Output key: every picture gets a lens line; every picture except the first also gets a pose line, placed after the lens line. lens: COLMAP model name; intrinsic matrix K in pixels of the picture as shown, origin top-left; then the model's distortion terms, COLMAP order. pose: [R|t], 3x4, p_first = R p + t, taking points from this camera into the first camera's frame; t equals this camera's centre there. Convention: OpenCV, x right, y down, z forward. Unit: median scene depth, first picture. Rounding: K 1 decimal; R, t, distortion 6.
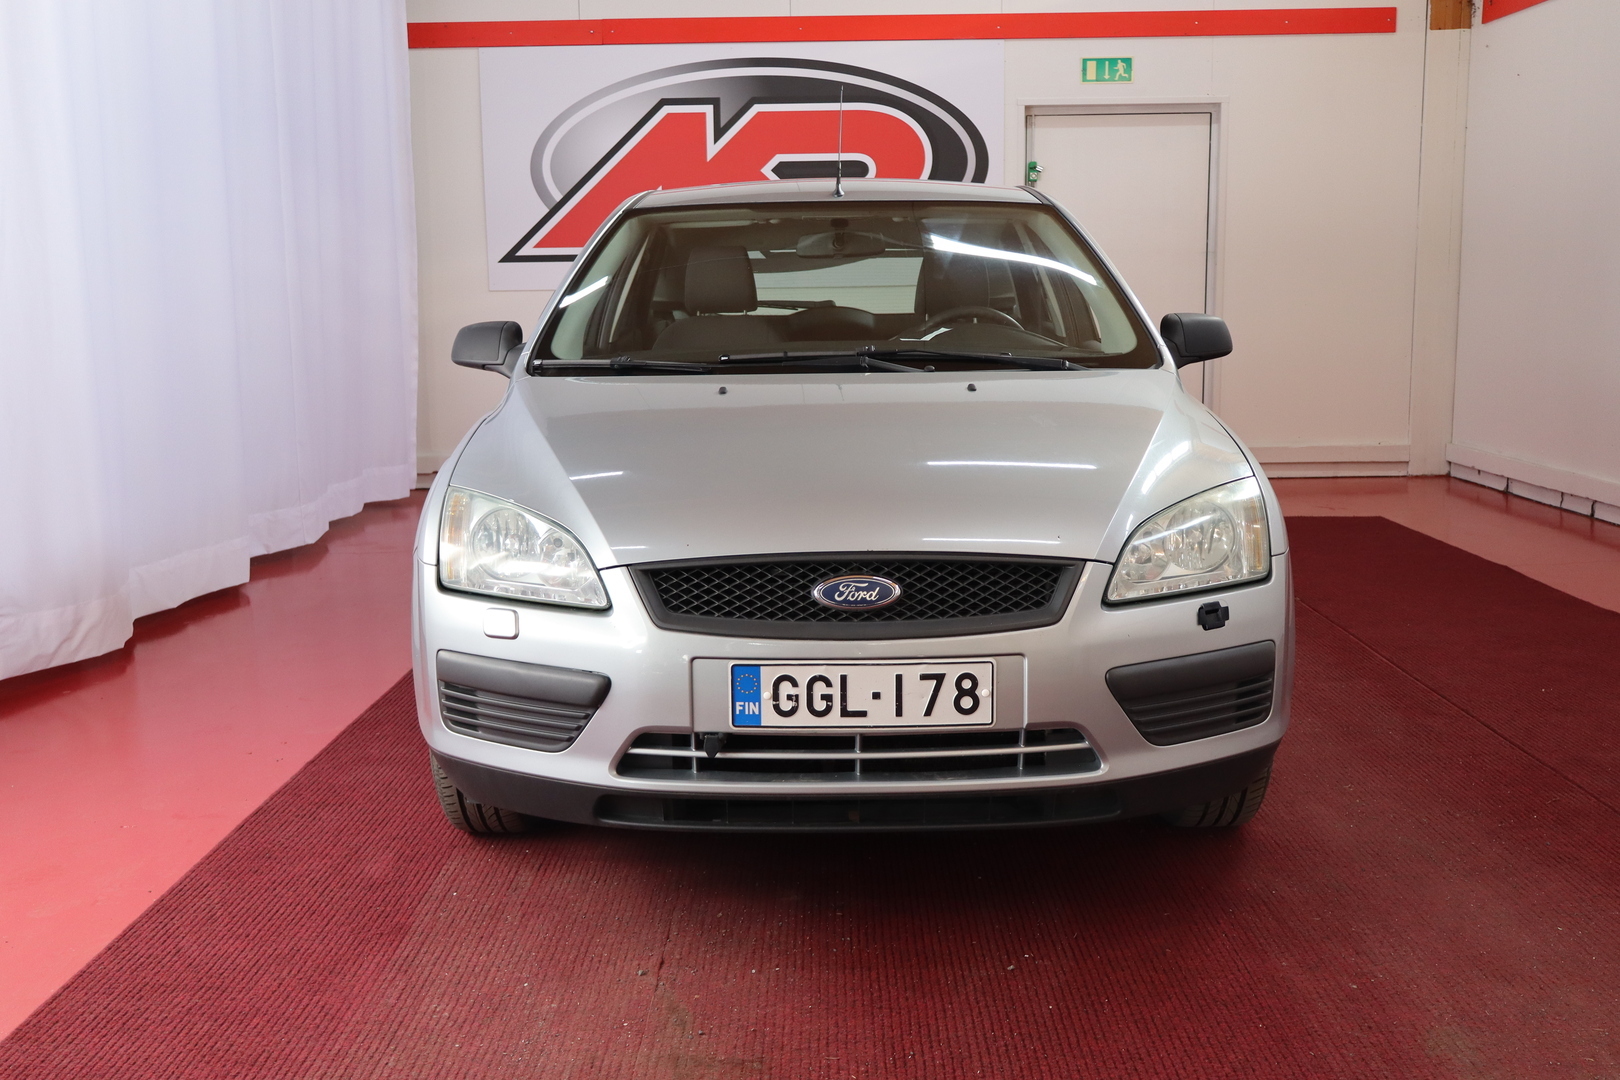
lens RADIAL K [[1602.1, 0, 810.0], [0, 1602.1, 540.0], [0, 0, 1]] dist [0.013717, -0.005686]
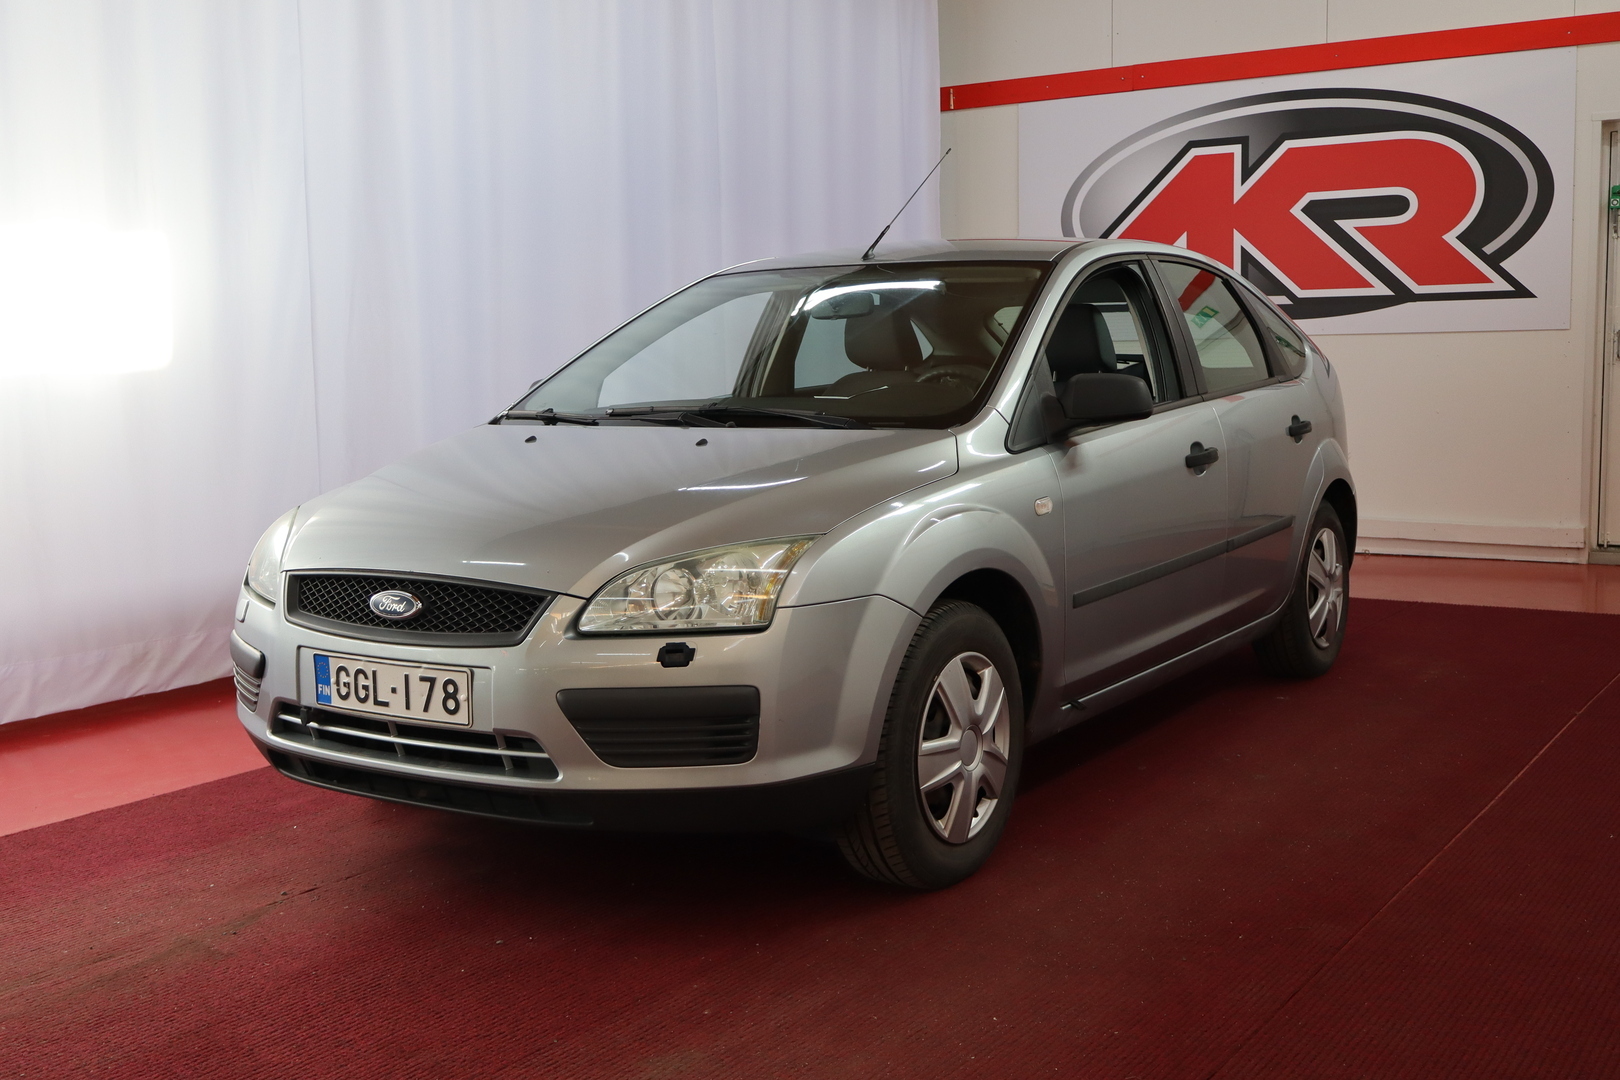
lens RADIAL K [[1741.4, 0, 810.0], [0, 1741.4, 540.0], [0, 0, 1]] dist [-0.008336, -0.004419]
pose [[0.839544, 0.056978, -0.540296, 0.989928], [-0.076216, 0.997003, -0.013287, -0.022203], [0.537919, 0.052334, 0.841370, 0.054514]]
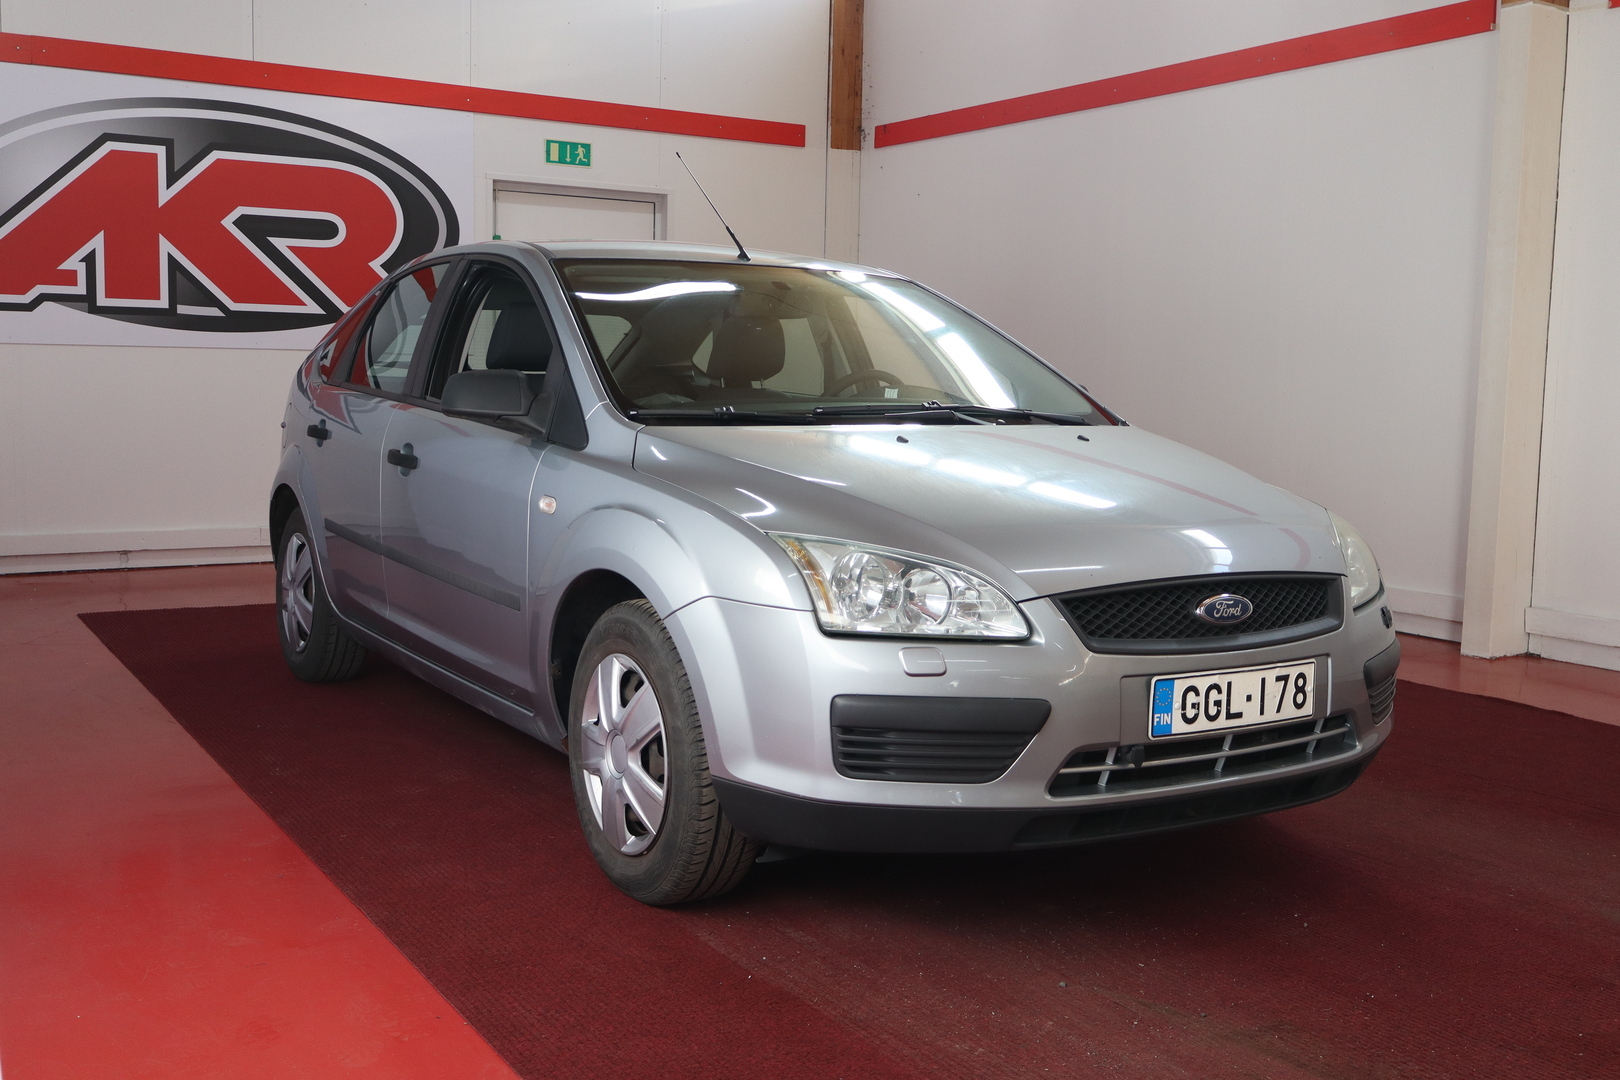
lens RADIAL K [[1602.1, 0, 810.0], [0, 1602.1, 540.0], [0, 0, 1]] dist [0.013717, -0.005686]
pose [[0.846619, -0.026119, 0.531558, -0.813792], [0.053612, 0.997900, -0.036355, 0.009086], [-0.529492, 0.059276, 0.846241, 0.185179]]
